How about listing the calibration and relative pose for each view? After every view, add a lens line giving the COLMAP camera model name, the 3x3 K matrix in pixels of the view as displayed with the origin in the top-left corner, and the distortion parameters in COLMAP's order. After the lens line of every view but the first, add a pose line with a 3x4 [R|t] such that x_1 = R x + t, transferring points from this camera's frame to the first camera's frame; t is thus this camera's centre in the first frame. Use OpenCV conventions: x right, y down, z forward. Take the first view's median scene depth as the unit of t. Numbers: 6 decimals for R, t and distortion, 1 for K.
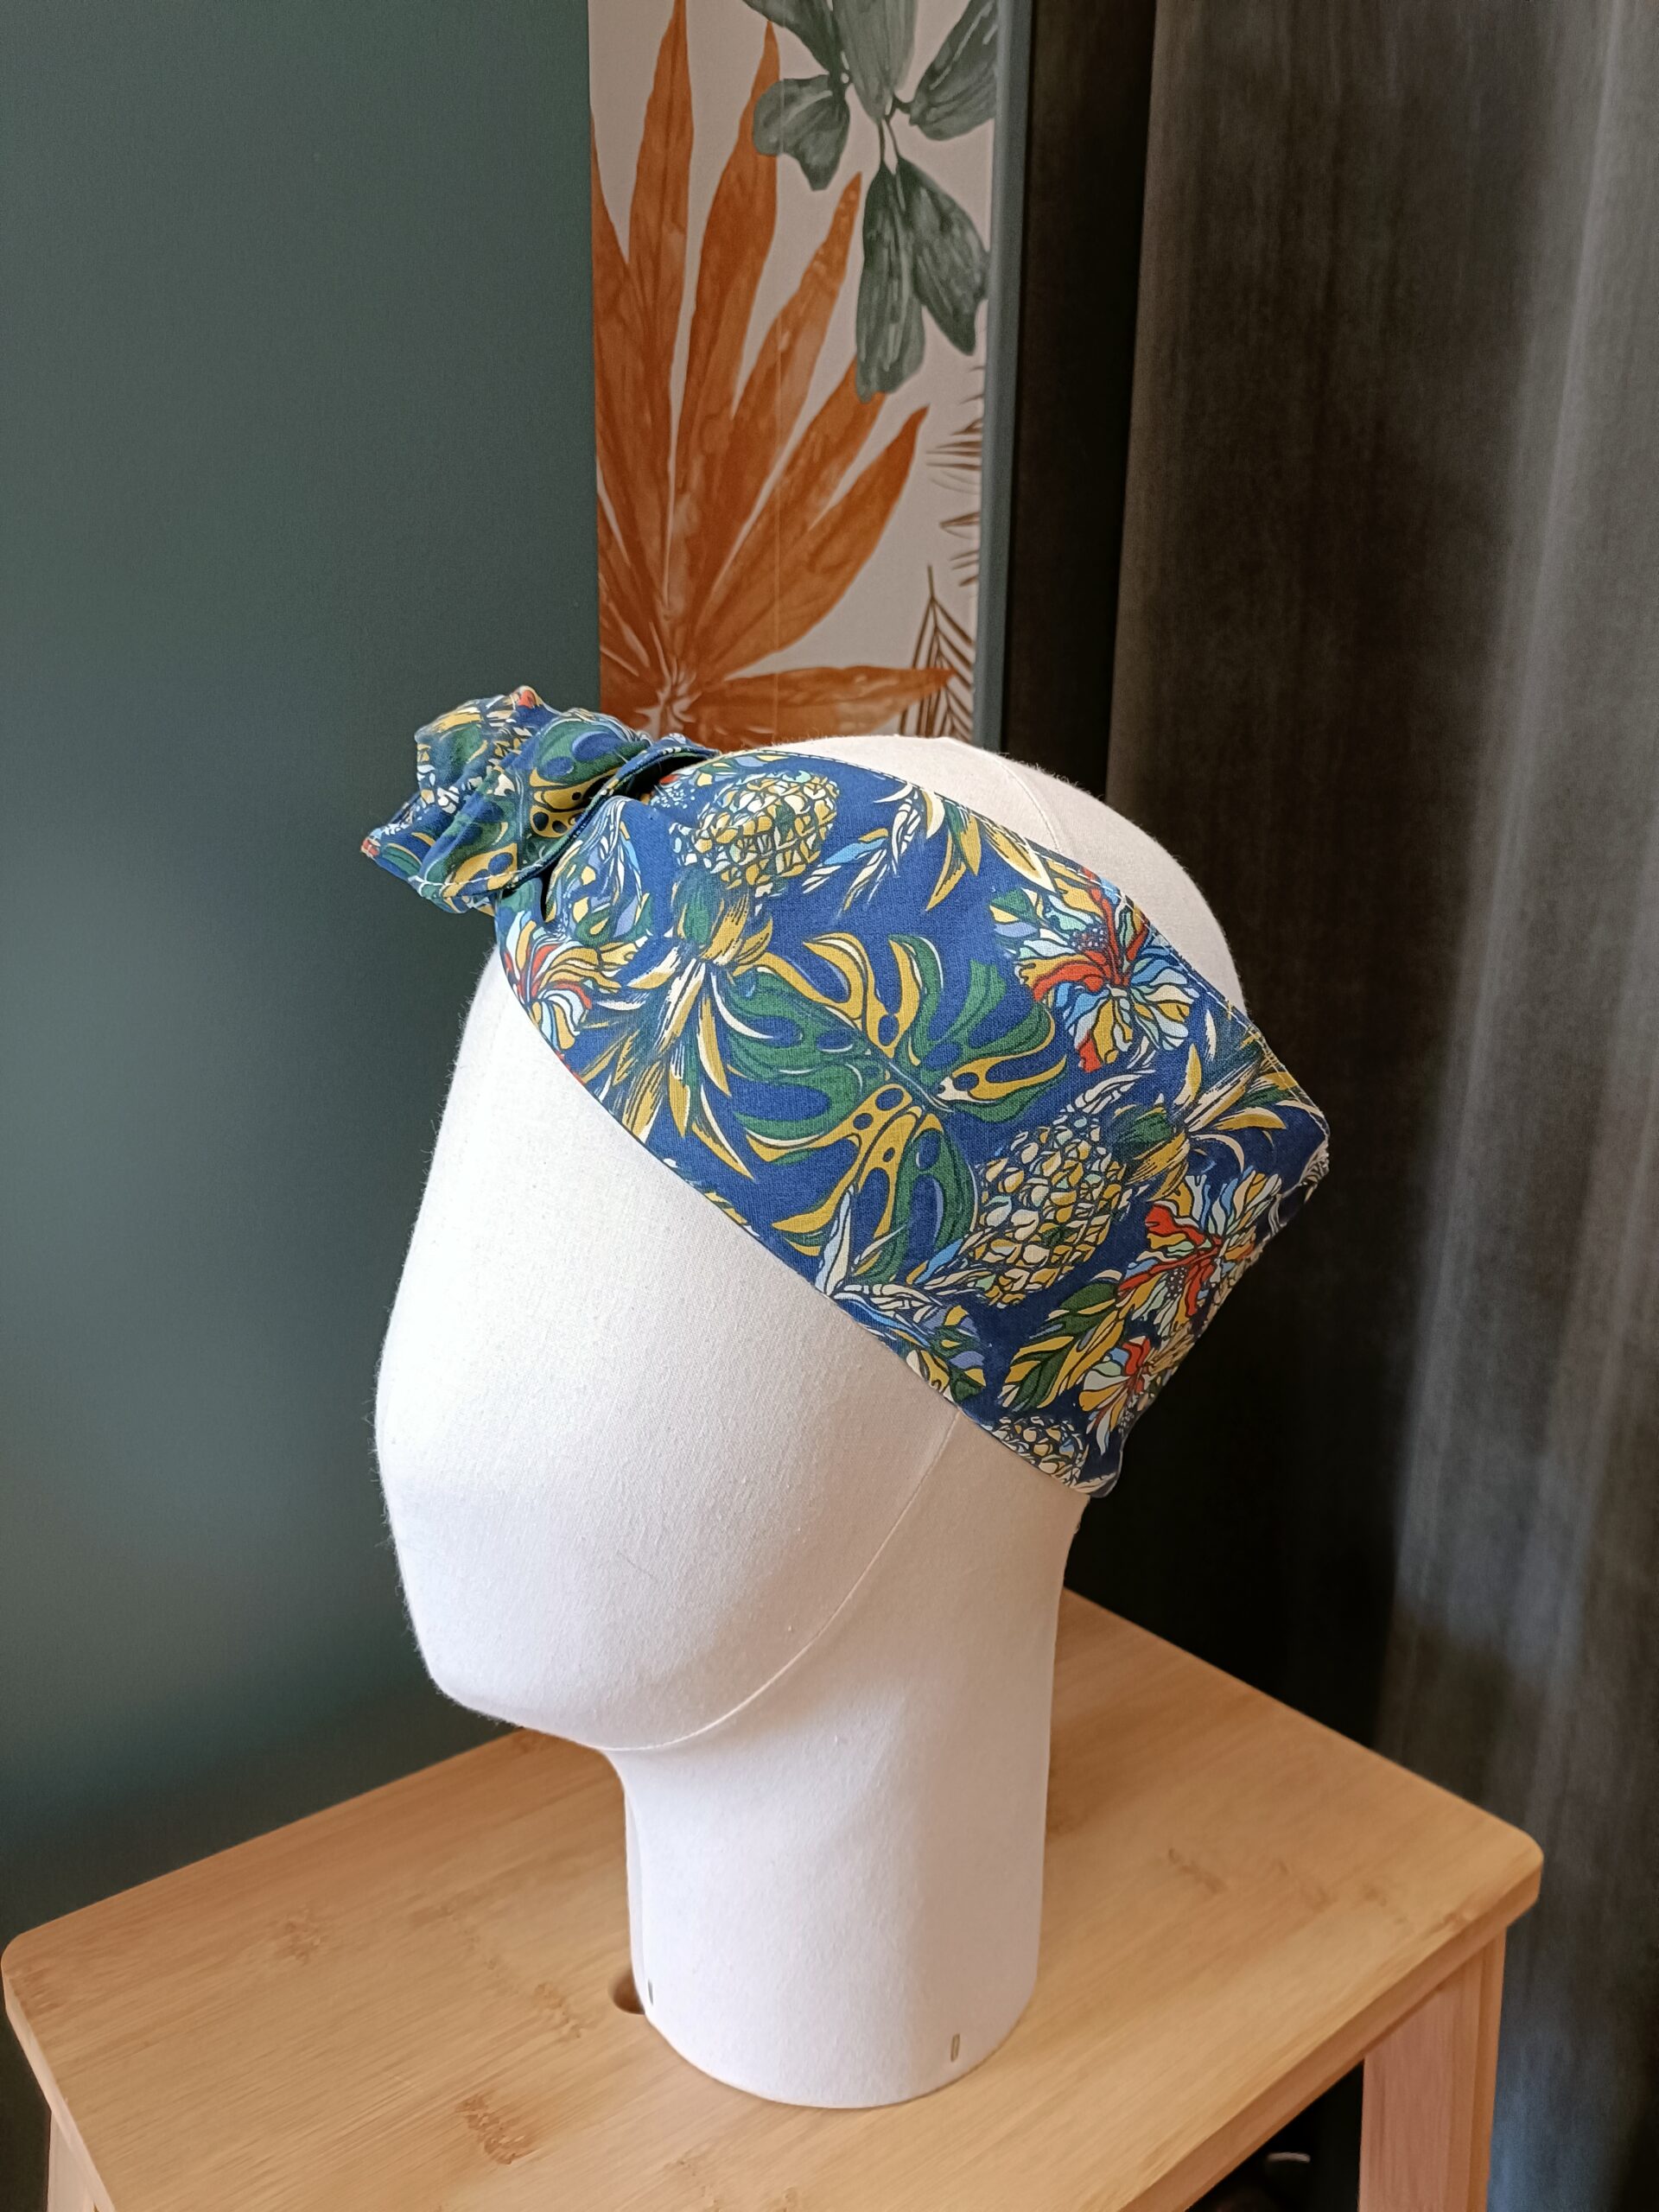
lens RADIAL K [[1648.3, 0, 817.1], [0, 1648.3, 1124.5], [0, 0, 1]] dist [0.056657, -0.084075]
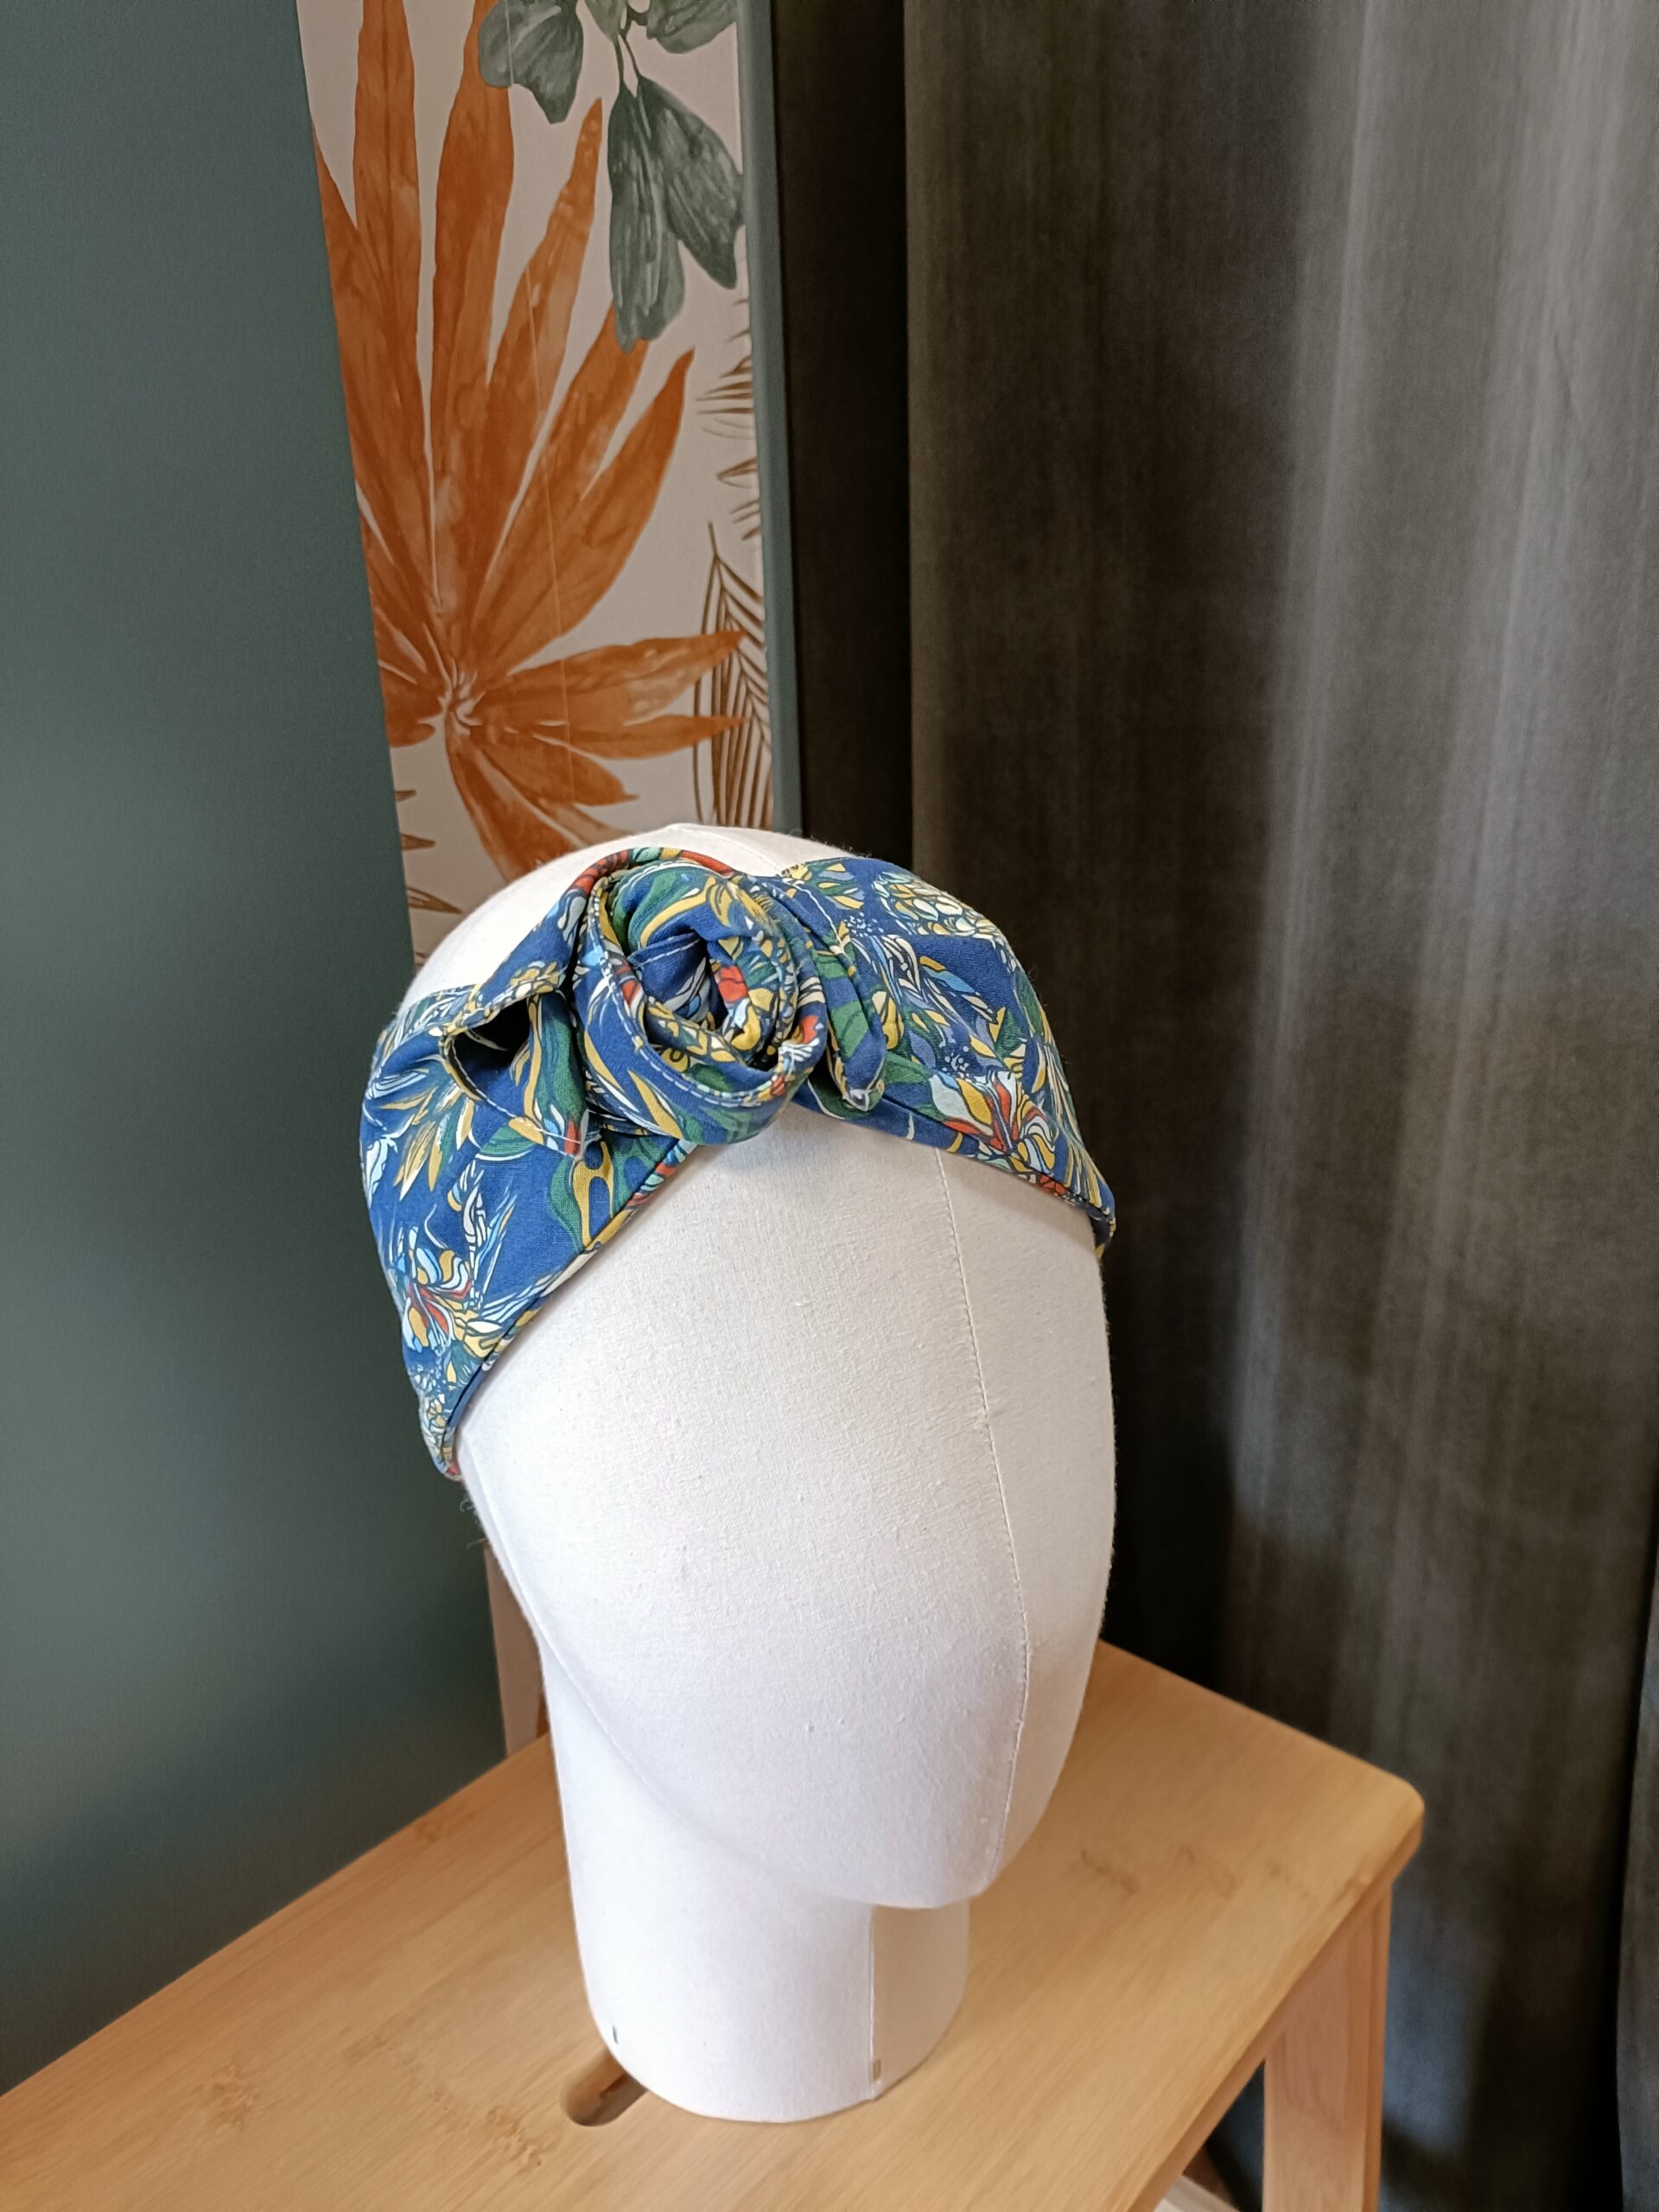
lens RADIAL K [[1648.3, 0, 824.9], [0, 1648.3, 1119.2], [0, 0, 1]] dist [0.056657, -0.084075]
pose [[0.986238, -0.098890, 0.132497, -0.028264], [0.085515, 0.990988, 0.103102, -0.100676], [-0.141499, -0.090352, 0.985807, 0.033756]]
